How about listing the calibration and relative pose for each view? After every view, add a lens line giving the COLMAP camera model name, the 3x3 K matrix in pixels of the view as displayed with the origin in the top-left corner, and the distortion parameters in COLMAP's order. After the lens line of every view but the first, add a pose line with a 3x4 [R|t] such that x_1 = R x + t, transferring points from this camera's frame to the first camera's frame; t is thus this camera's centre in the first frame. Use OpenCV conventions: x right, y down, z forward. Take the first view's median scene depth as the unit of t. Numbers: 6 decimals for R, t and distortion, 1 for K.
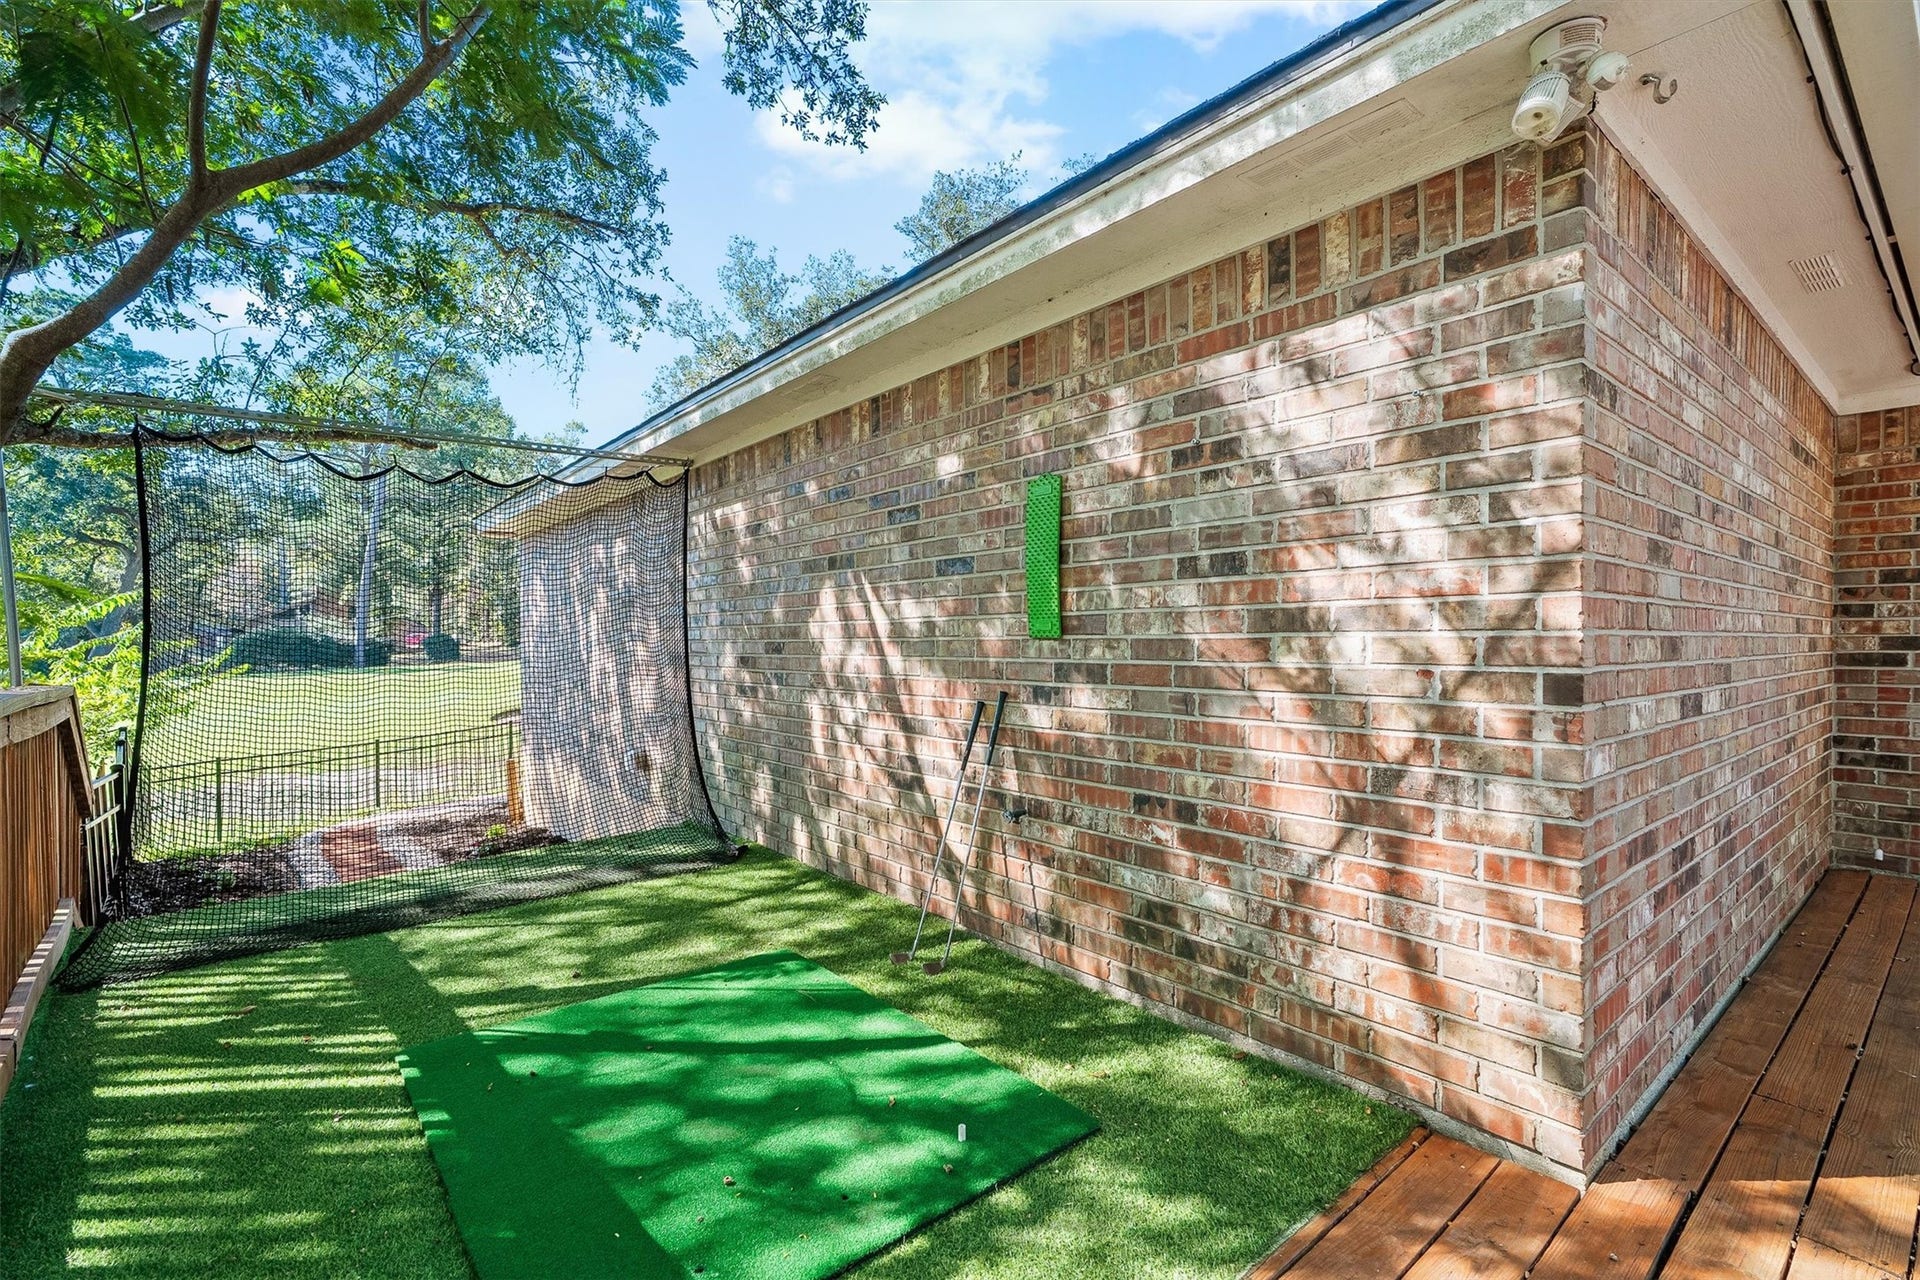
lens RADIAL K [[860.7, 0, 952.2], [0, 860.7, 646.4], [0, 0, 1]] dist [0.000050, -0.001134]
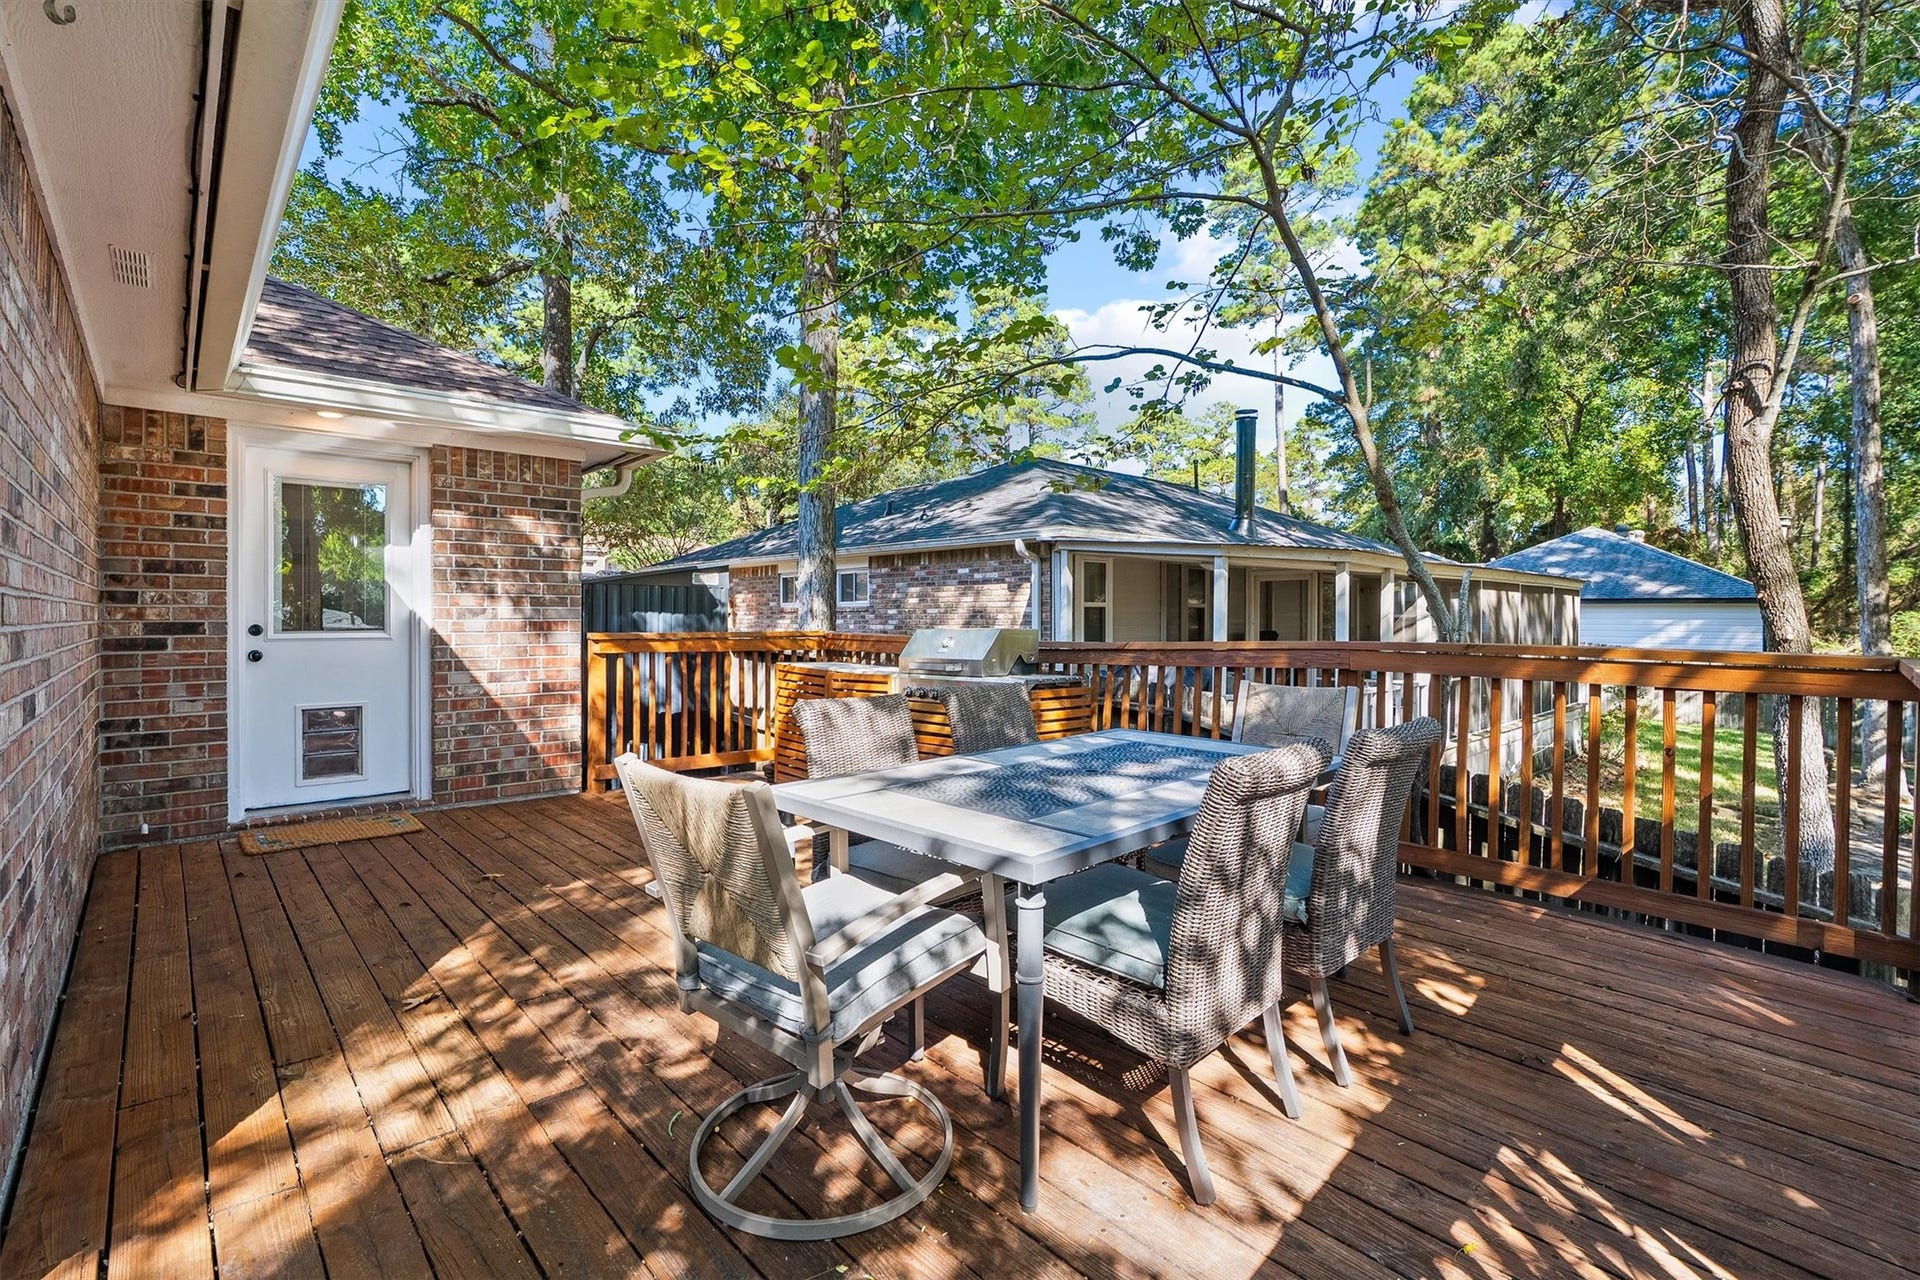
lens RADIAL K [[860.7, 0, 968.6], [0, 860.7, 620.4], [0, 0, 1]] dist [0.000050, -0.001134]
pose [[-0.048516, 0.000727, 0.998822, -0.020630], [0.006937, 0.999976, -0.000391, -0.005094], [-0.998798, 0.006910, -0.048520, 0.029350]]
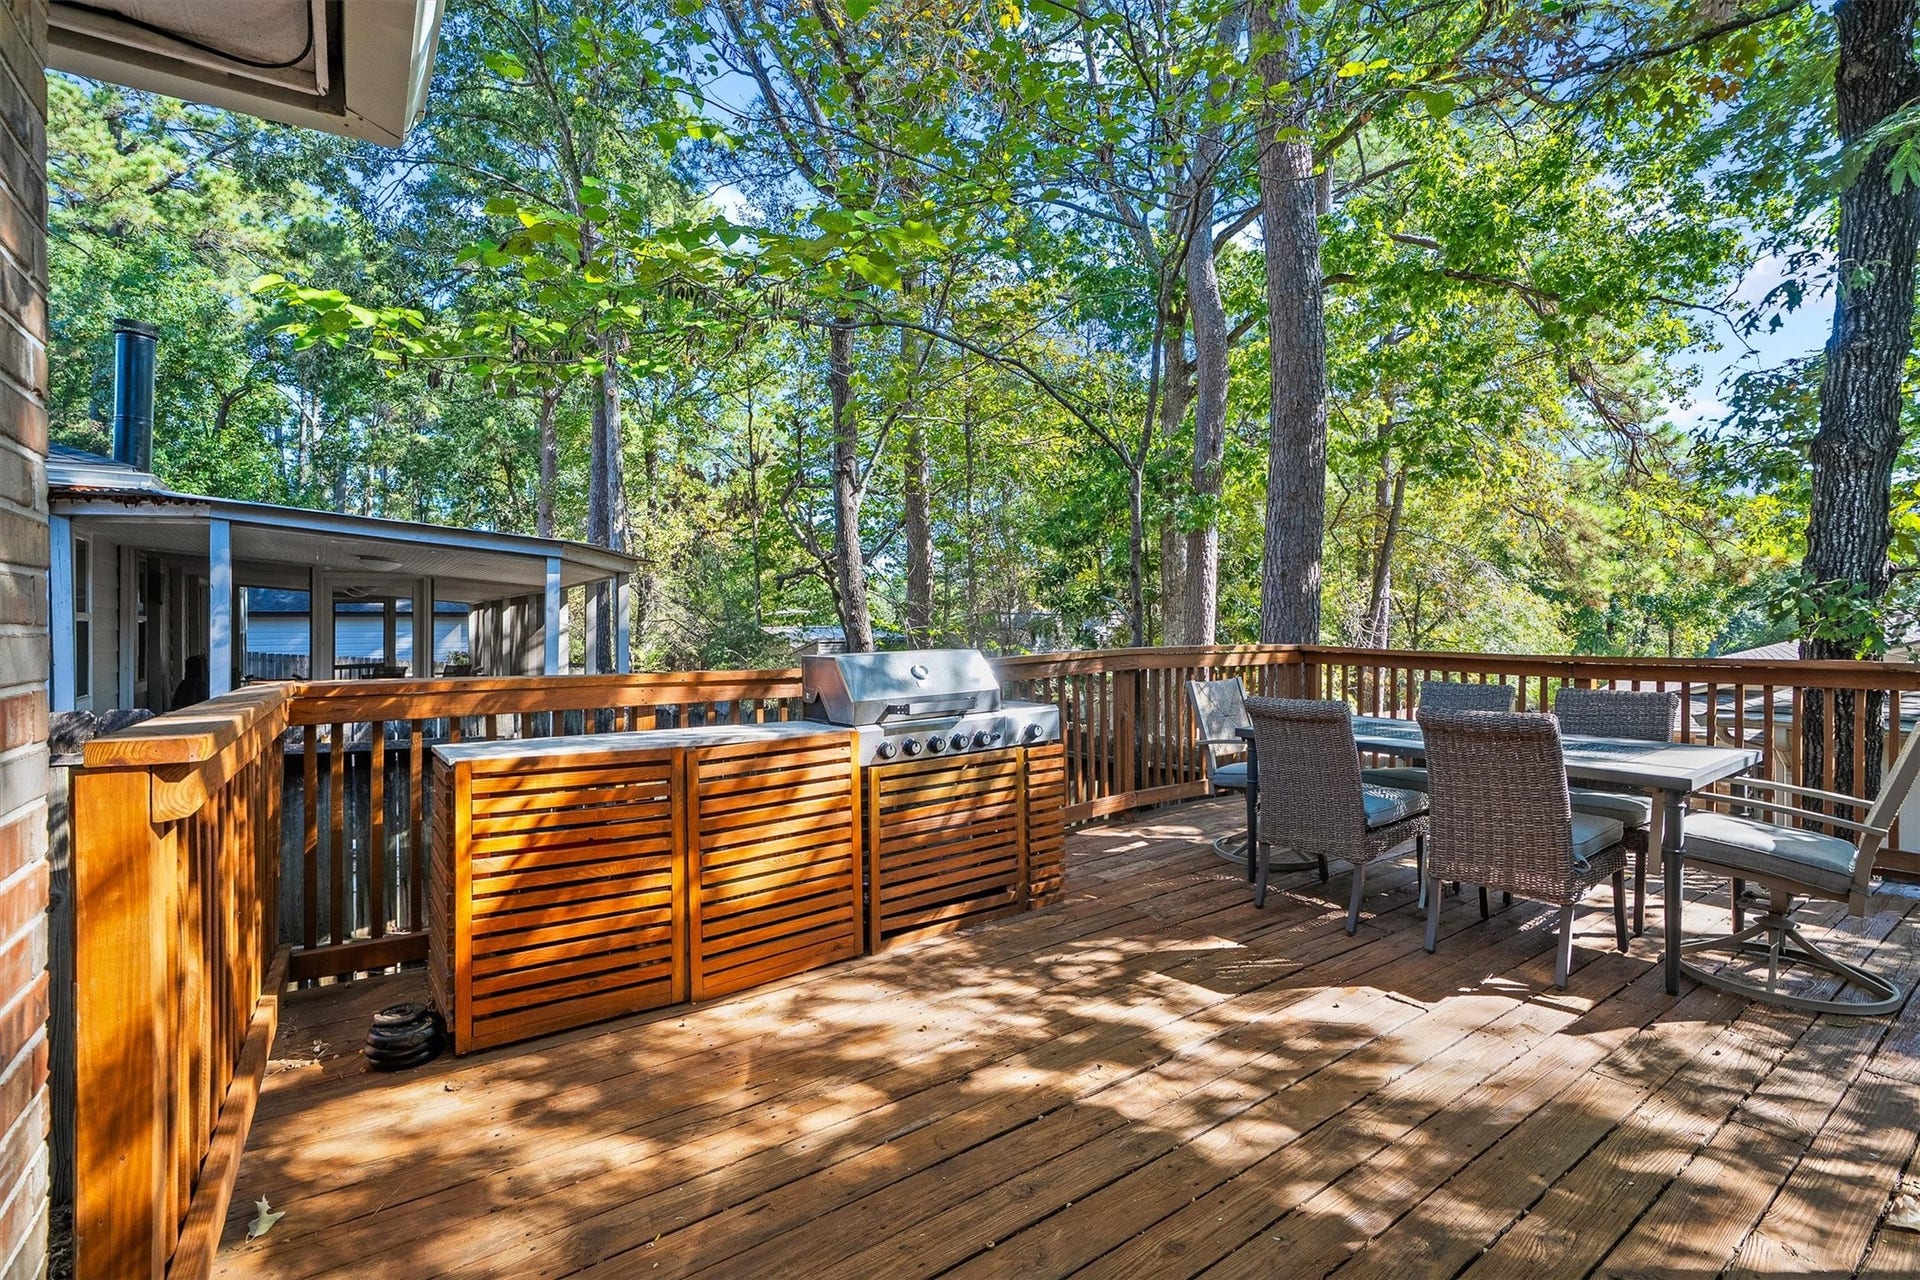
lens RADIAL K [[860.7, 0, 962.3], [0, 860.7, 627.4], [0, 0, 1]] dist [0.000050, -0.001134]
pose [[-0.996477, 0.011078, 0.083126, 0.833649], [0.012042, 0.999866, 0.011102, -0.022621], [-0.082992, 0.012064, -0.996477, 0.679162]]
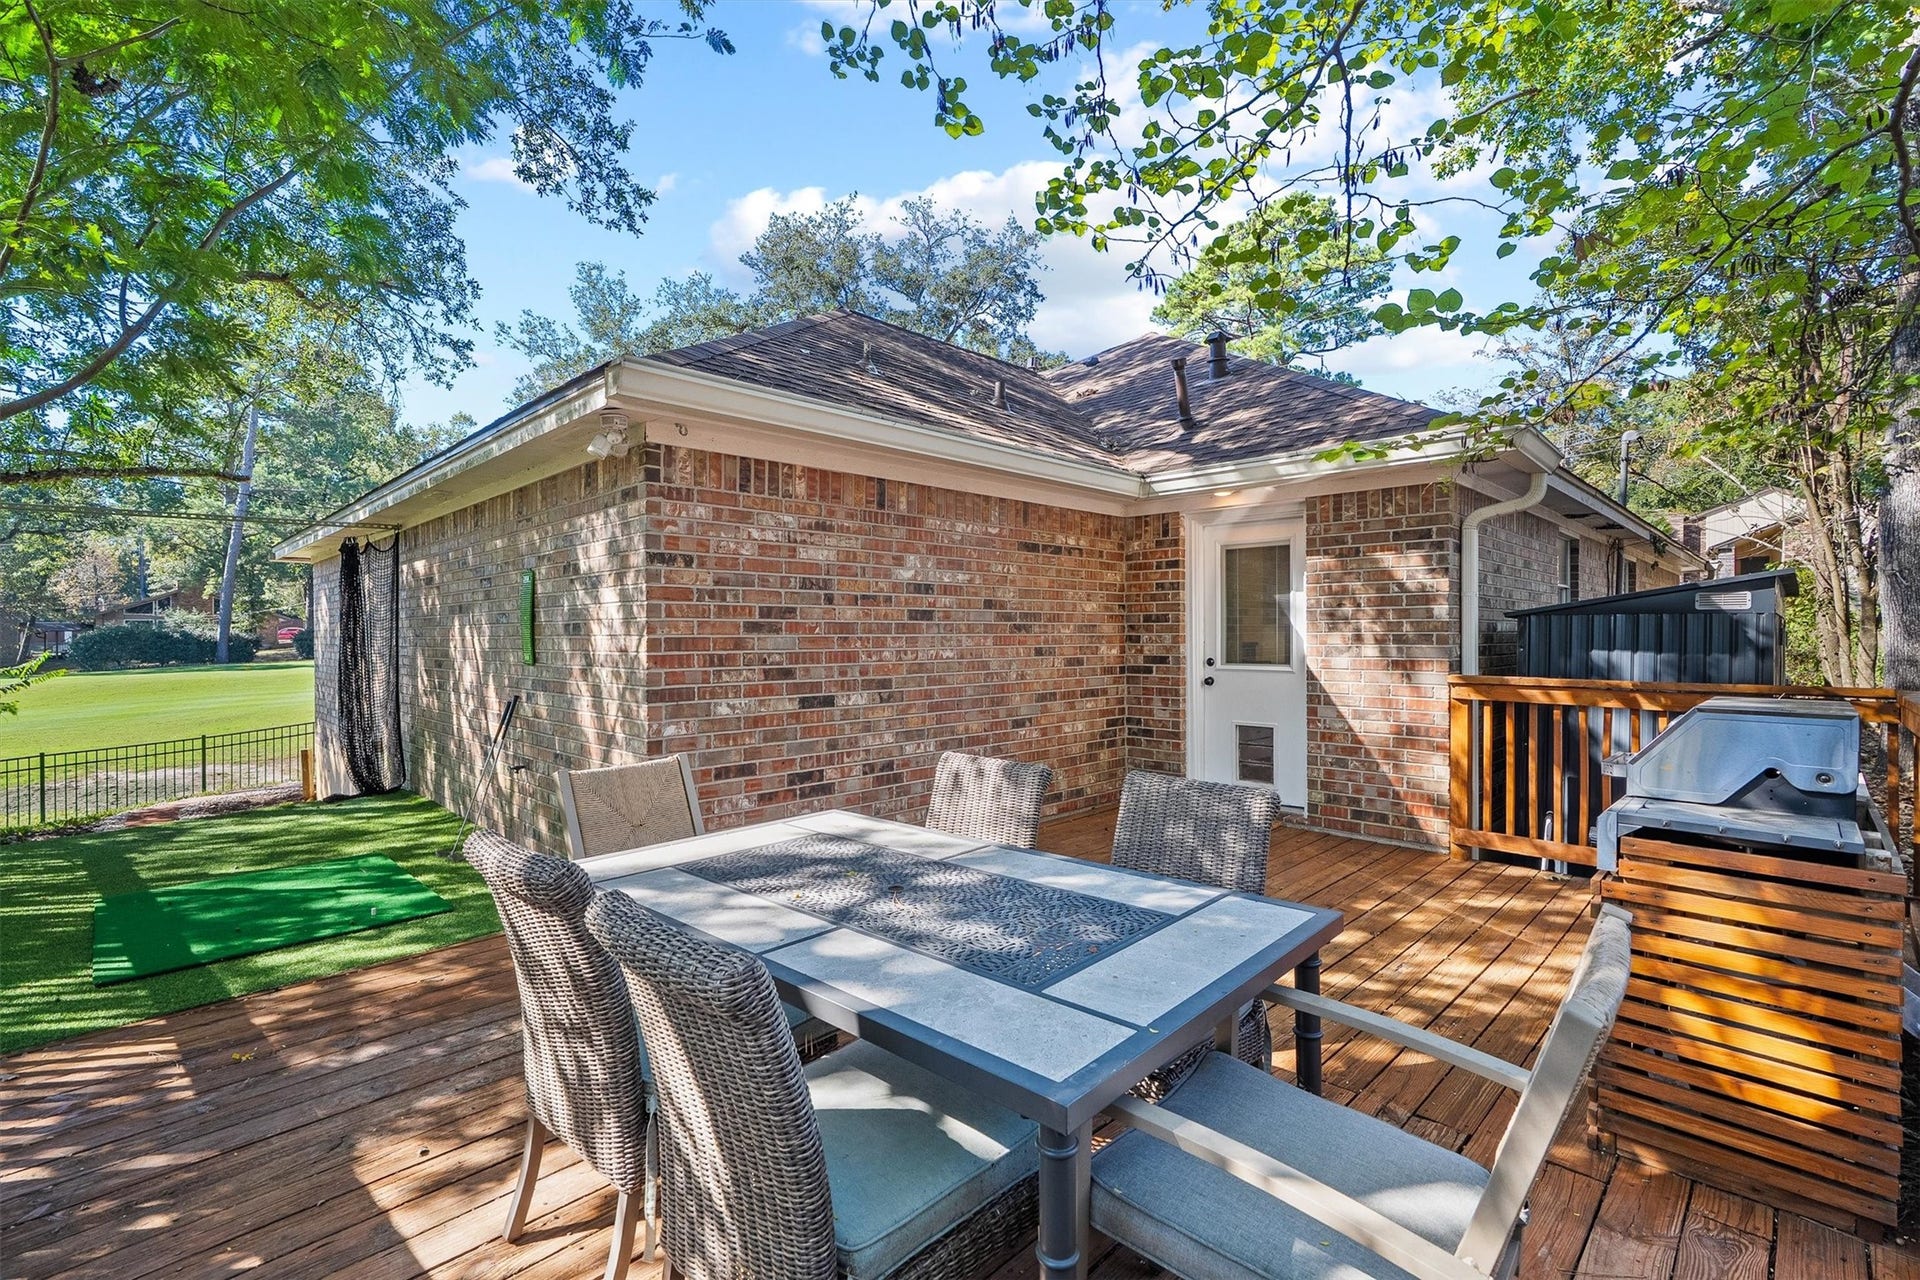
lens RADIAL K [[860.7, 0, 957.9], [0, 860.7, 631.6], [0, 0, 1]] dist [0.000050, -0.001134]
pose [[0.995431, 0.000474, 0.095484, 0.454959], [0.000394, 0.999959, -0.009076, -0.032867], [-0.095484, 0.009072, 0.995390, -0.452075]]
